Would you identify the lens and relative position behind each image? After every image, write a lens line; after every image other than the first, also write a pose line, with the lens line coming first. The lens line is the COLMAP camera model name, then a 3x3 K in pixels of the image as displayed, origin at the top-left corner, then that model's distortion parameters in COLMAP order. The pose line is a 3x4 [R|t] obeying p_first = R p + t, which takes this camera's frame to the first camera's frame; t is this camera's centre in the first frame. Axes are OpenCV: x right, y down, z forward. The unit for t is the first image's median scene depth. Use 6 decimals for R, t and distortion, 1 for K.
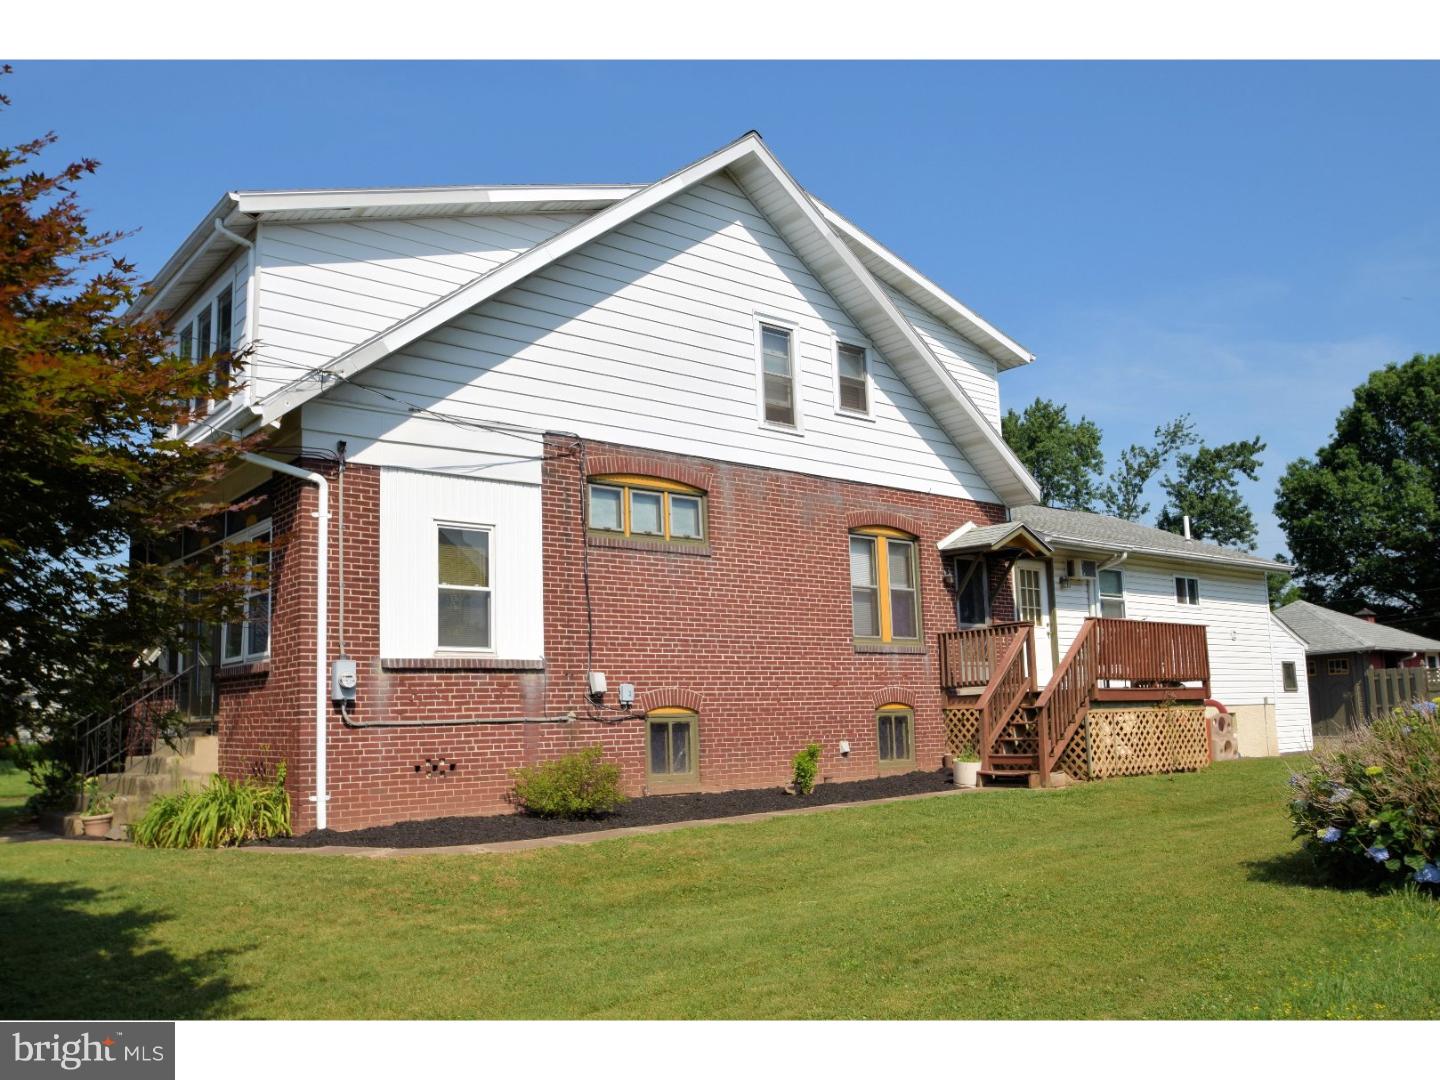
lens RADIAL K [[1173.6, 0, 711.4], [0, 1173.6, 549.1], [0, 0, 1]] dist [-0.024878, -0.003609]
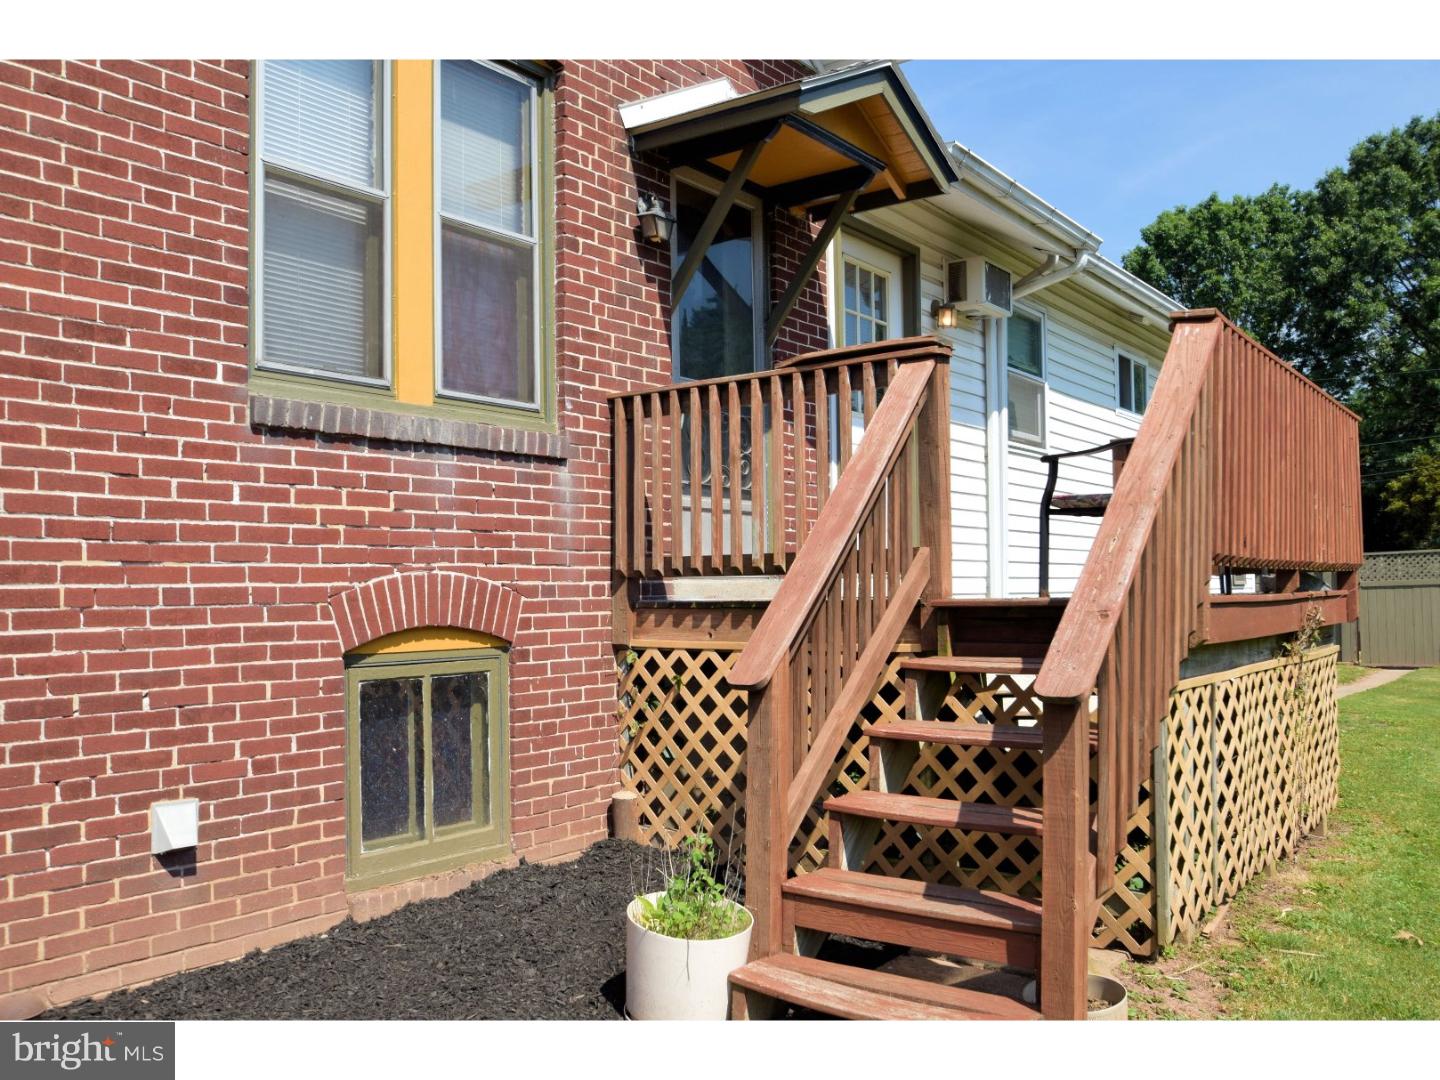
lens RADIAL K [[1173.6, 0, 716.1], [0, 1173.6, 547.1], [0, 0, 1]] dist [-0.024878, -0.003609]
pose [[0.971697, 0.020861, 0.235308, 0.161367], [-0.046047, 0.993713, 0.102053, 0.084490], [-0.231700, -0.110000, 0.966548, 0.750872]]
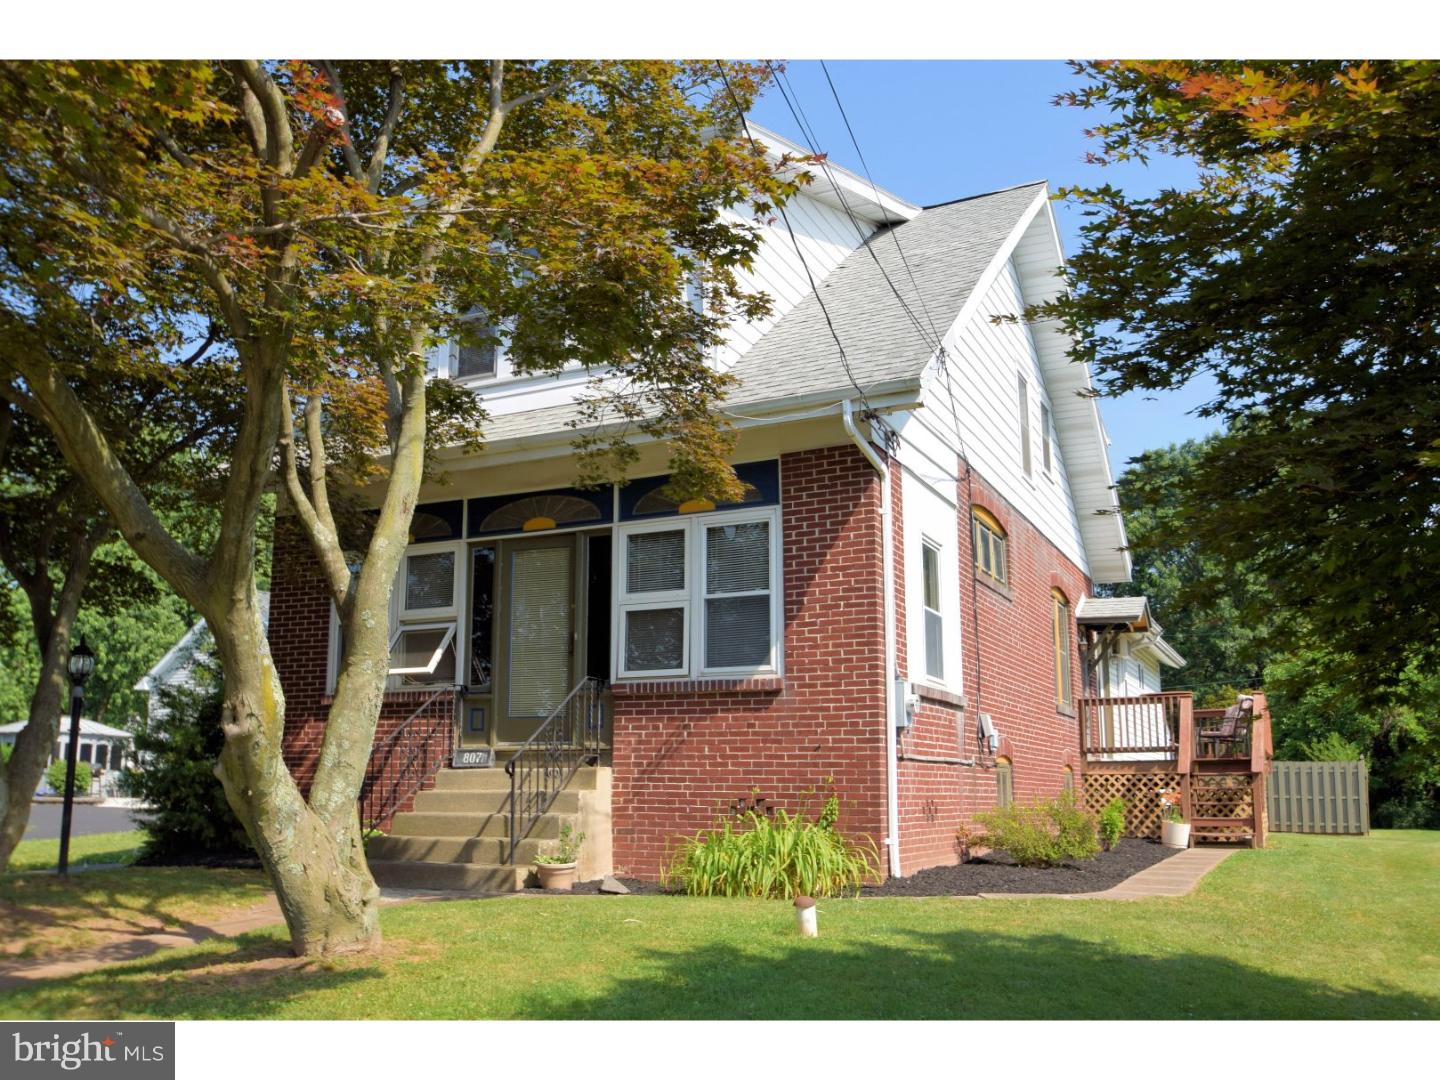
lens RADIAL K [[1274.9, 0, 720.0], [0, 1274.9, 552.0], [0, 0, 1]] dist [-0.017064, -0.003489]
pose [[0.899120, 0.111941, 0.423145, -0.608408], [-0.089047, 0.993307, -0.073563, 0.058554], [-0.428548, 0.028462, 0.903071, 0.145555]]
